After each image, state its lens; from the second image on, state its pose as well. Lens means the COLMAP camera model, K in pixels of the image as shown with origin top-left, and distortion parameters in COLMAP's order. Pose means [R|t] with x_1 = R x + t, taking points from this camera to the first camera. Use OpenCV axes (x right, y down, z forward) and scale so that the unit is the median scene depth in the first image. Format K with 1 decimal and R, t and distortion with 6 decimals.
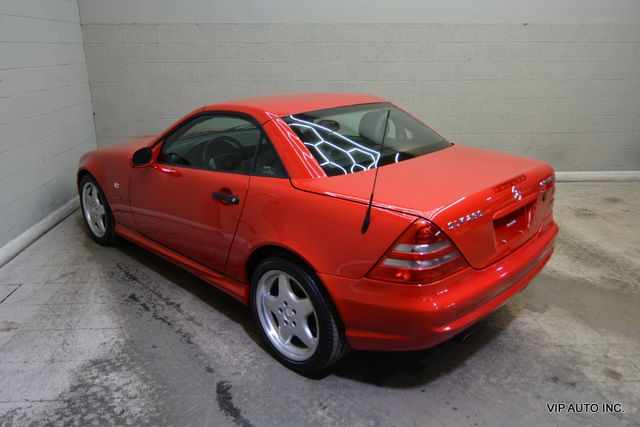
lens RADIAL K [[481.3, 0, 315.1], [0, 481.3, 210.2], [0, 0, 1]] dist [-0.011774, 0.003974]
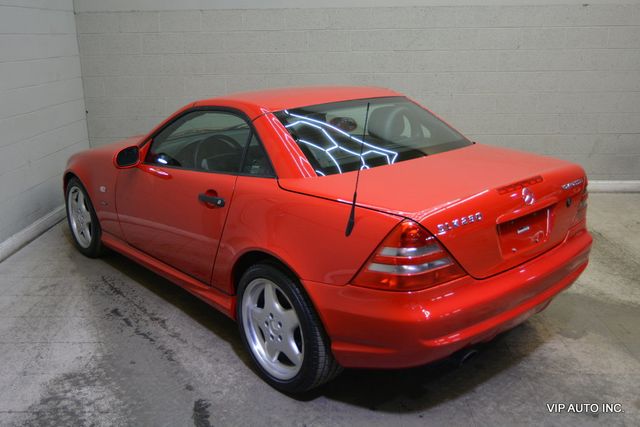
lens RADIAL K [[590.4, 0, 316.4], [0, 590.4, 212.1], [0, 0, 1]] dist [-0.018664, 0.003390]
pose [[0.997239, 0.009970, -0.073587, 0.097029], [-0.012376, 0.999402, -0.032300, 0.031423], [0.073221, 0.033122, 0.996766, -0.104406]]
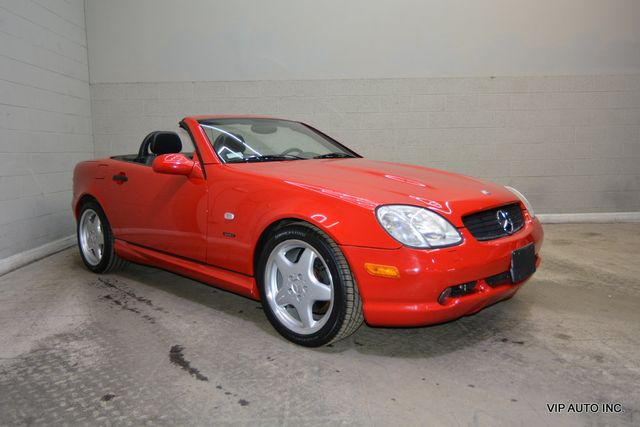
lens RADIAL K [[483.8, 0, 317.2], [0, 483.8, 211.6], [0, 0, 1]] dist [-0.013764, 0.008112]
pose [[0.999671, -0.014271, -0.021324, 0.122001], [0.009753, 0.980015, -0.198684, 0.264949], [0.023733, 0.198411, 0.979832, -0.056985]]
